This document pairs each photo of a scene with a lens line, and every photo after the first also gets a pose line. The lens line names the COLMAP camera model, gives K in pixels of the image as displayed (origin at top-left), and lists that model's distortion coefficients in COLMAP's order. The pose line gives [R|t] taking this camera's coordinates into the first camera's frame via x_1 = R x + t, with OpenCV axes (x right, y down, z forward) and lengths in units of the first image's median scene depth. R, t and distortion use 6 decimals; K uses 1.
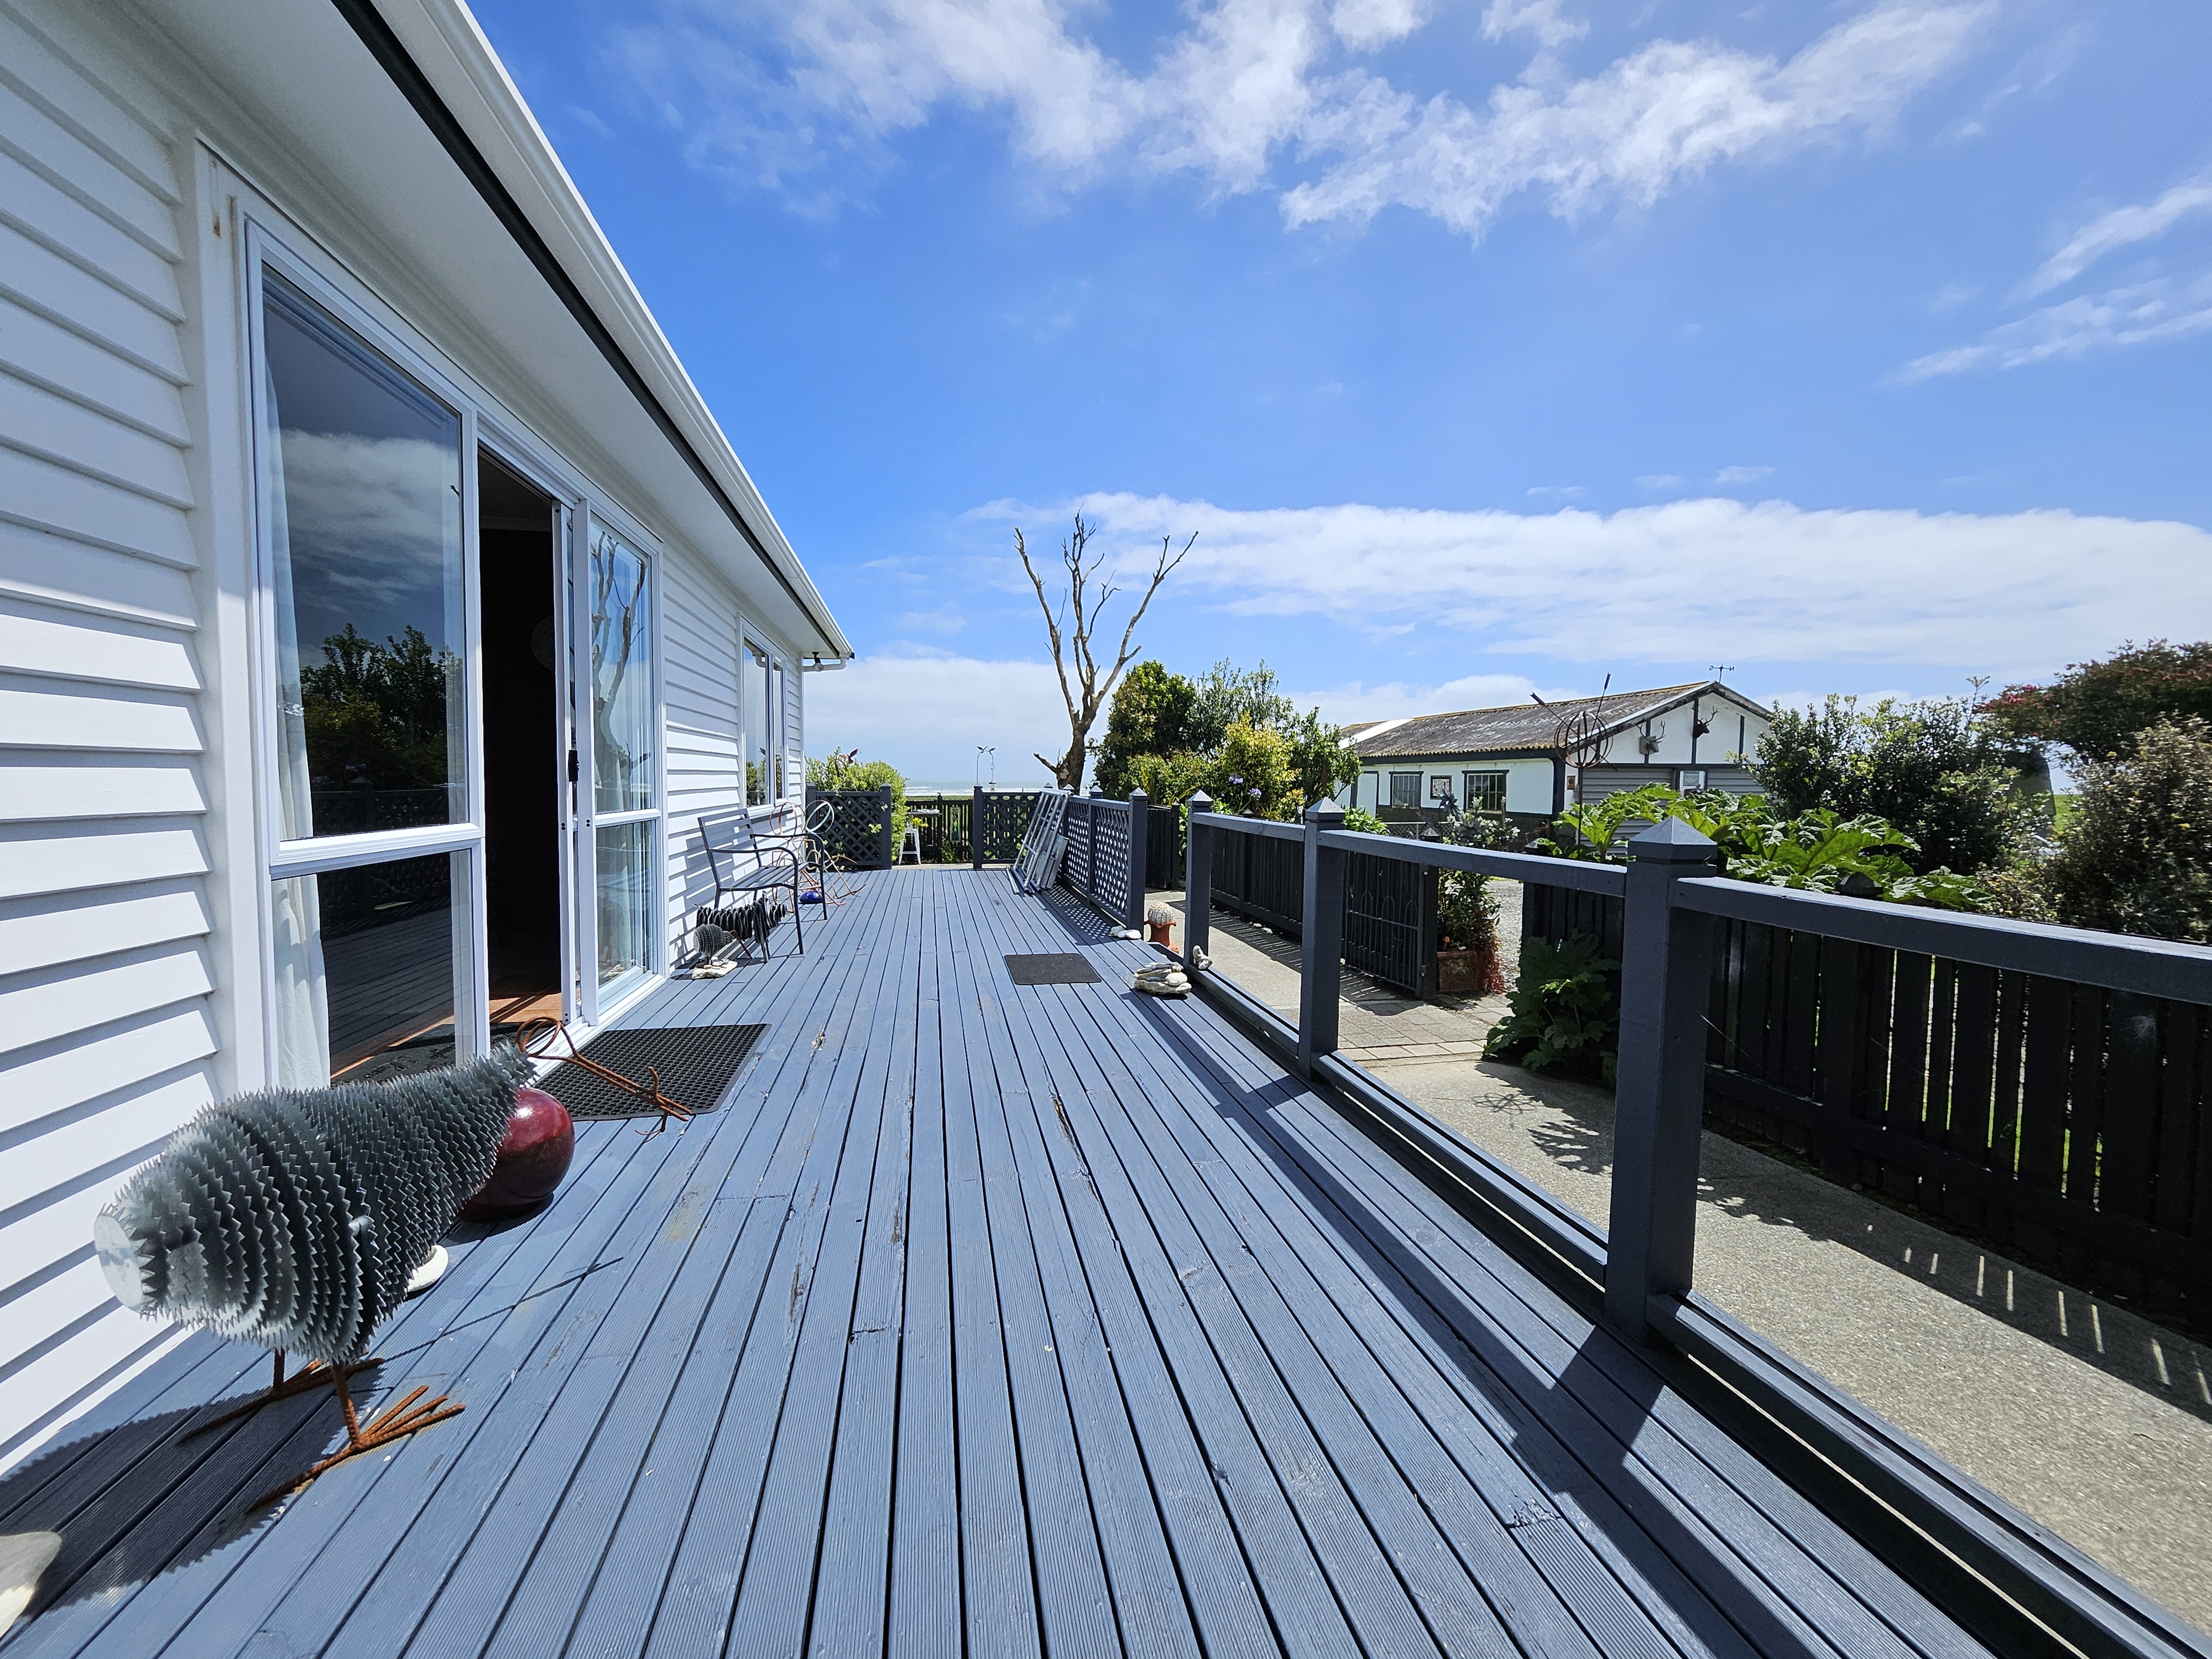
lens RADIAL K [[892.5, 0, 1116.9], [0, 892.5, 810.1], [0, 0, 1]] dist [-0.021452, -0.000045]
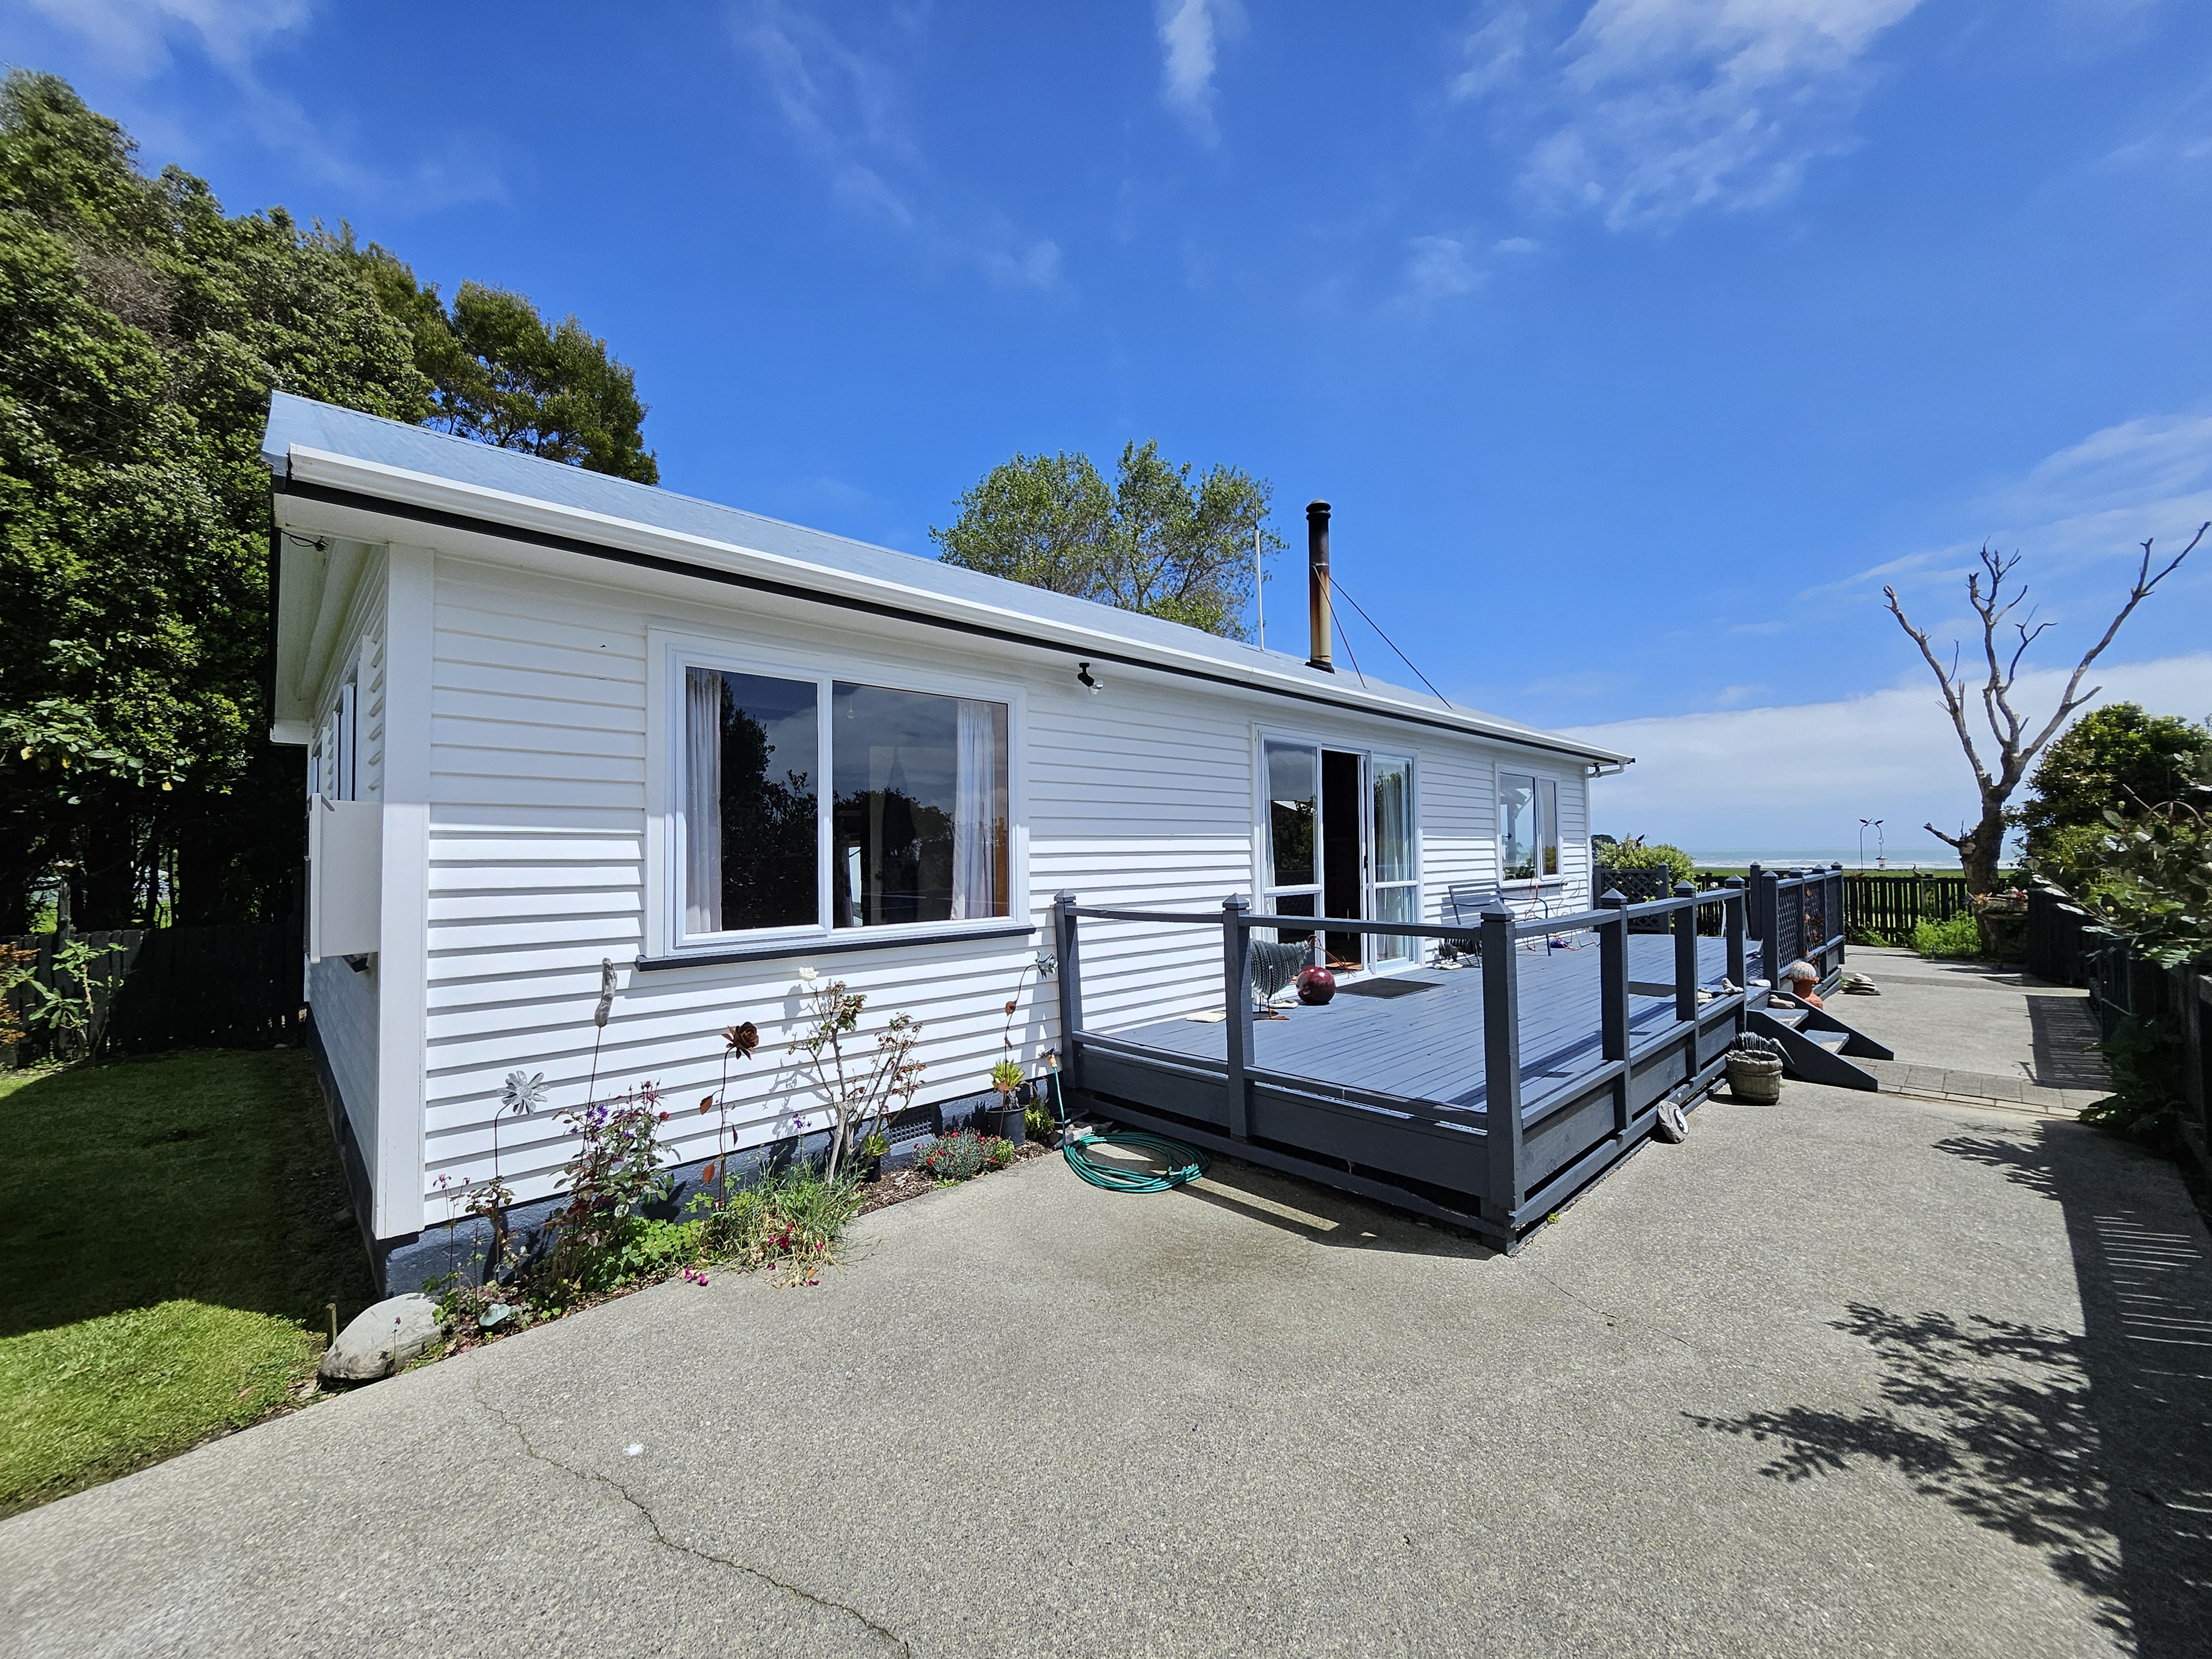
lens RADIAL K [[892.5, 0, 1086.5], [0, 892.5, 841.3], [0, 0, 1]] dist [-0.021452, -0.000045]
pose [[0.541392, -0.019628, -0.840541, 0.196445], [-0.019126, 0.999181, -0.035651, -0.001091], [0.840553, 0.035378, 0.540573, -0.185006]]
